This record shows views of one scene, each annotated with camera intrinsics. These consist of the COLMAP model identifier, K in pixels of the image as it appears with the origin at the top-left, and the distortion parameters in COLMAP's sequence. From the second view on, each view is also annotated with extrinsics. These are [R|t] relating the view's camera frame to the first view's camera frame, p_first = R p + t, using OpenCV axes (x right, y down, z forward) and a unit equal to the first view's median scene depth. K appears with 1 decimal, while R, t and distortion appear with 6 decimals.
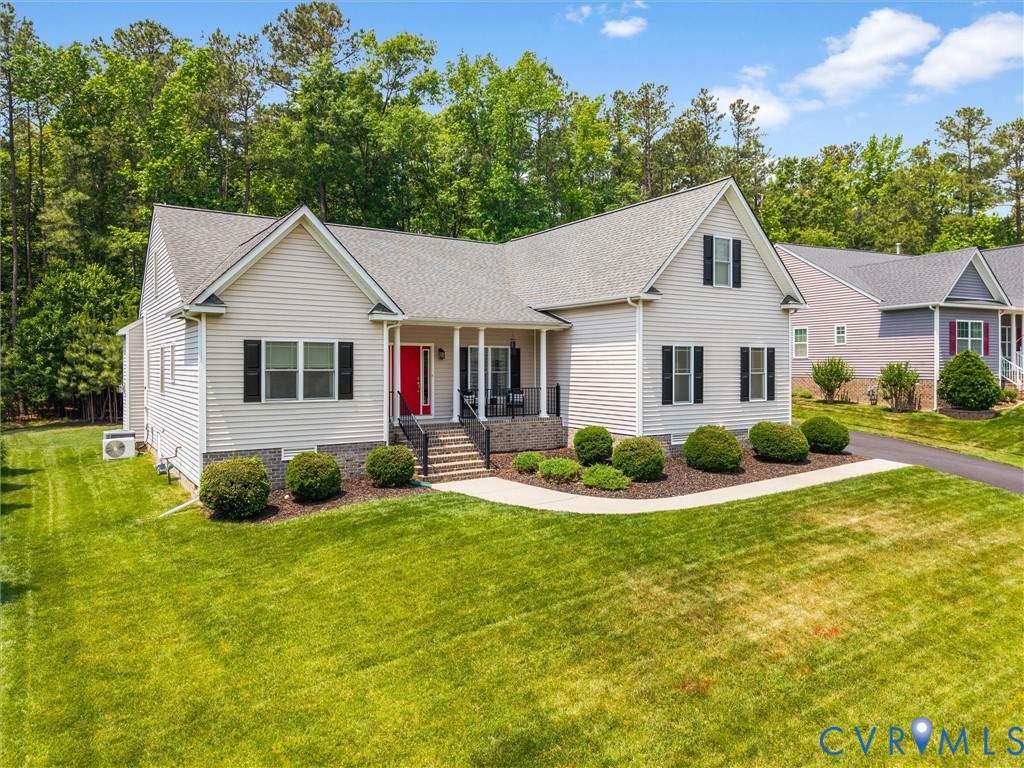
lens RADIAL K [[693.9, 0, 511.2], [0, 693.9, 370.5], [0, 0, 1]] dist [0.021981, -0.005322]
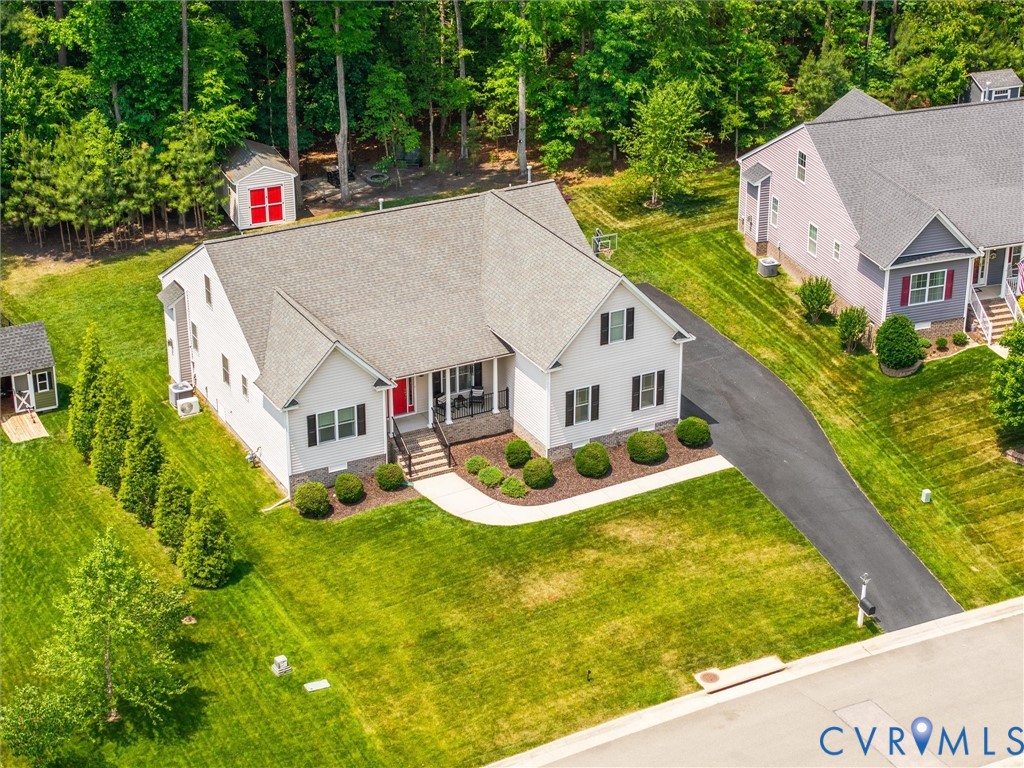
lens RADIAL K [[2106.9, 0, 512.0], [0, 2106.9, 384.0], [0, 0, 1]] dist [-0.027103, 0.184490]
pose [[0.995390, 0.038292, -0.087932, 0.552410], [0.002184, 0.907549, 0.419942, -2.161565], [0.095883, -0.418198, 0.903281, -3.433402]]
